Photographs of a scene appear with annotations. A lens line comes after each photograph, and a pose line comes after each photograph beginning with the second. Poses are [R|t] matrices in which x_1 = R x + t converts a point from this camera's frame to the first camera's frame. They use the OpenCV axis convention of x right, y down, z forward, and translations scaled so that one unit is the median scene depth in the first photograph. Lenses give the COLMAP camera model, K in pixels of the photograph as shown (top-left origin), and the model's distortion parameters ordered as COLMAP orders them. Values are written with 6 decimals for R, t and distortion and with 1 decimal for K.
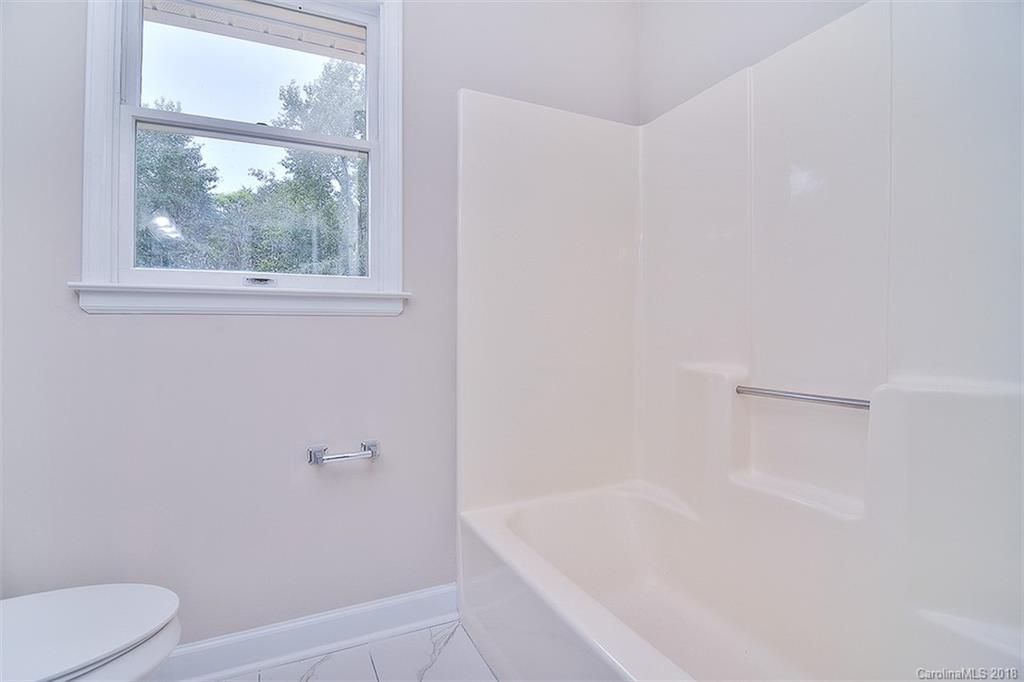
lens RADIAL K [[491.9, 0, 516.3], [0, 491.9, 337.8], [0, 0, 1]] dist [-0.004928, -0.010725]
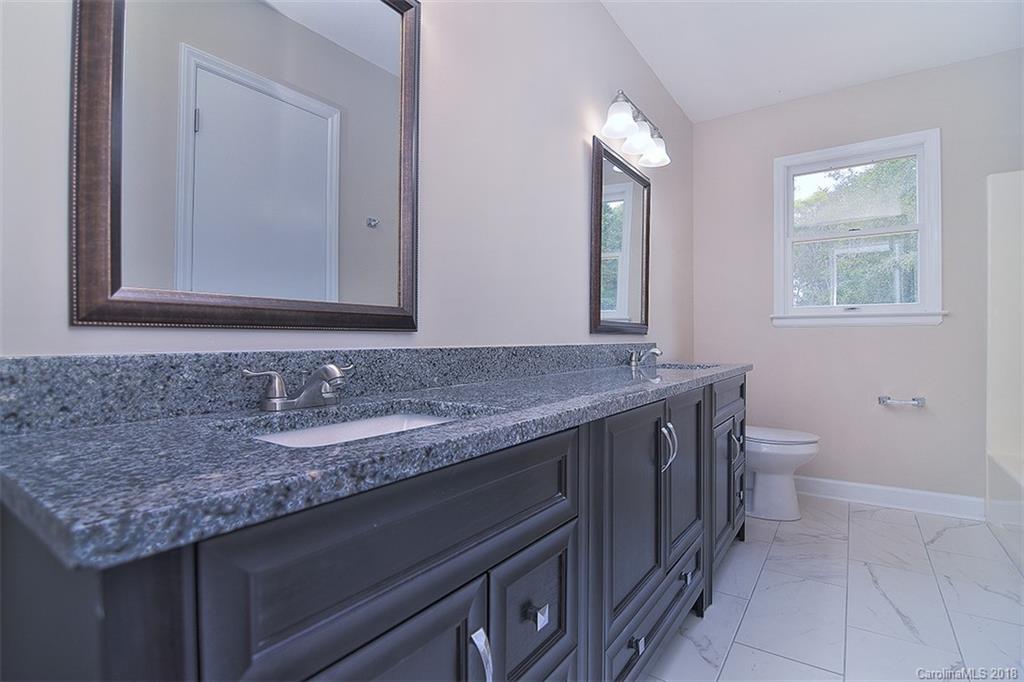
lens RADIAL K [[491.9, 0, 516.3], [0, 491.9, 337.8], [0, 0, 1]] dist [-0.004928, -0.010725]
pose [[0.490557, 0.004120, -0.871399, 0.497325], [-0.005286, 0.999984, 0.001752, 0.005257], [0.871393, 0.003747, 0.490572, -1.066034]]
